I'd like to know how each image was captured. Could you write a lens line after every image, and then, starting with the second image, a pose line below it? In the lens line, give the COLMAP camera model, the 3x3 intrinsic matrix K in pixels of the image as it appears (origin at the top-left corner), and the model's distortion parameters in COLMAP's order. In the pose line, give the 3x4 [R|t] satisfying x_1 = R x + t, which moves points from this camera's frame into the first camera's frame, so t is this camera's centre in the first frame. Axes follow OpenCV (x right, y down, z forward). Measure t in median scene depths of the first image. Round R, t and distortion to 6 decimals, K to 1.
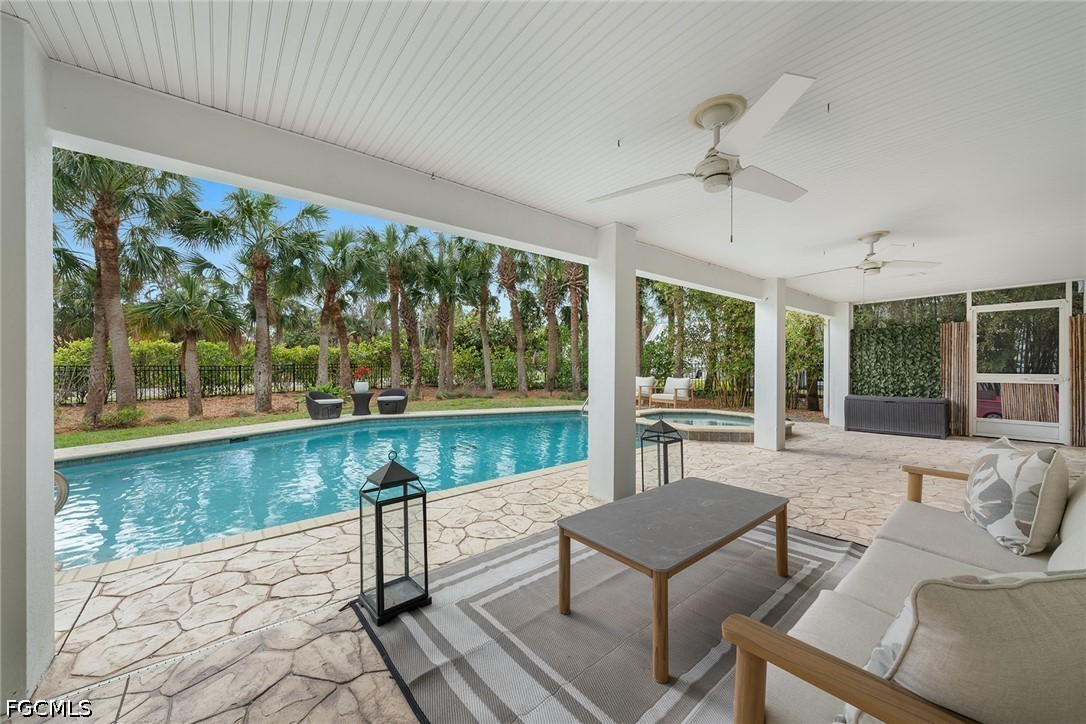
lens RADIAL K [[399.9, 0, 539.9], [0, 399.9, 366.6], [0, 0, 1]] dist [-0.001332, -0.000053]
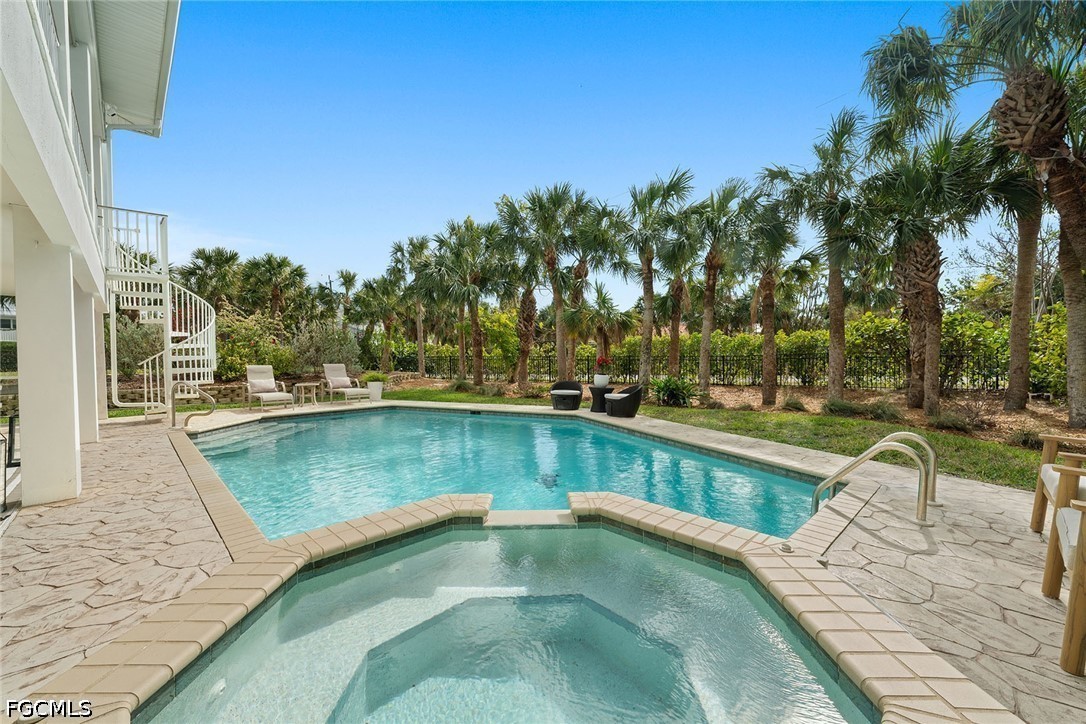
lens RADIAL K [[436.3, 0, 543.2], [0, 436.3, 357.8], [0, 0, 1]] dist [0.001582, 0.000096]
pose [[0.087037, 0.005985, -0.996187, 0.497398], [-0.002296, 0.999981, 0.005807, -0.004798], [0.996202, 0.001782, 0.087049, 0.792469]]
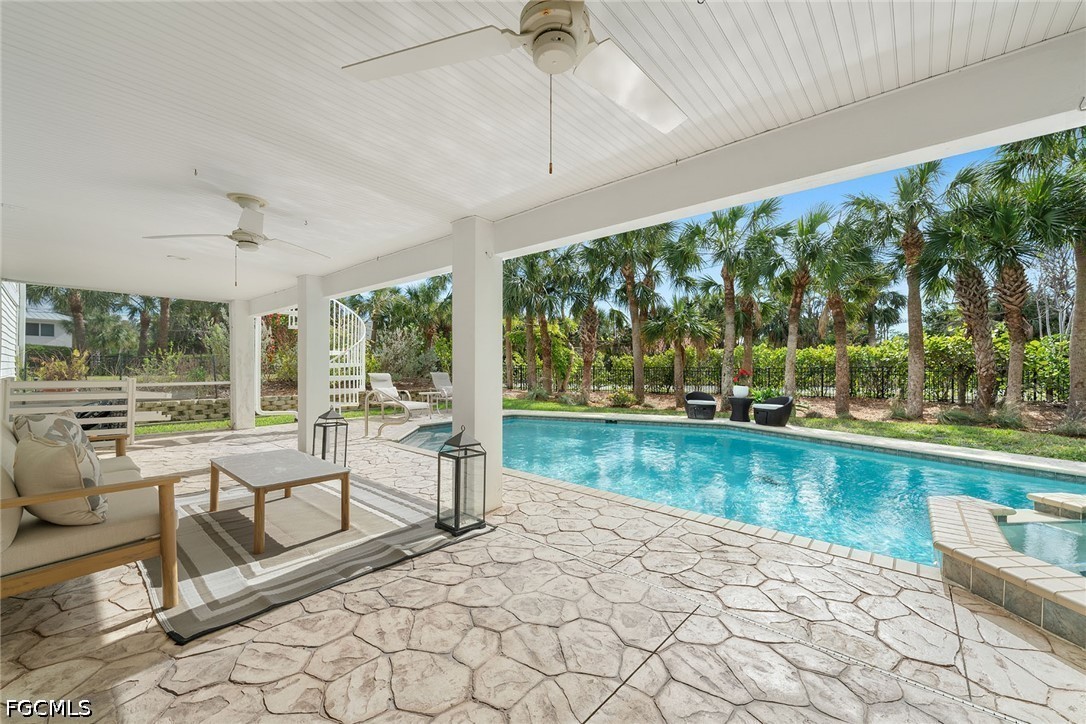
lens RADIAL K [[429.1, 0, 541.2], [0, 429.1, 363.2], [0, 0, 1]] dist [-0.000125, -0.000096]
pose [[0.172184, -0.002562, -0.985062, 0.456421], [-0.014170, 0.999887, -0.005078, -0.002713], [0.984963, 0.014832, 0.172128, 0.372628]]
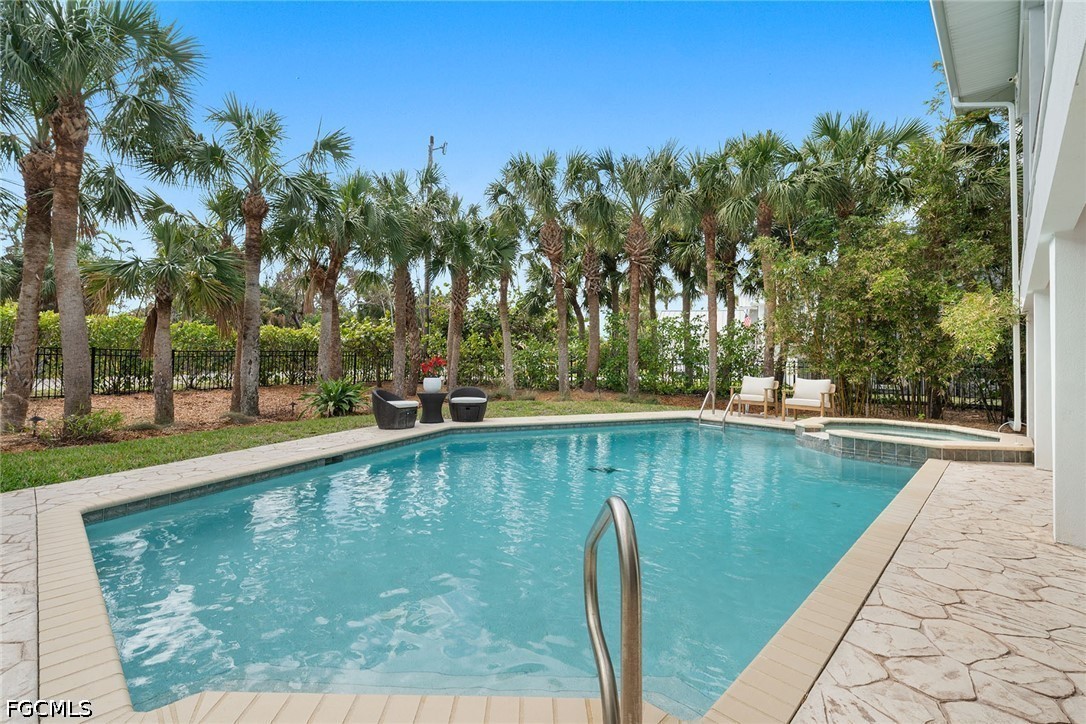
lens RADIAL K [[484.6, 0, 542.1], [0, 484.6, 353.8], [0, 0, 1]] dist [-0.002288, -0.000309]
pose [[0.991697, 0.024804, 0.126179, -0.362132], [-0.023131, 0.999624, -0.014704, 0.001616], [-0.126496, 0.011663, 0.991899, 0.082649]]
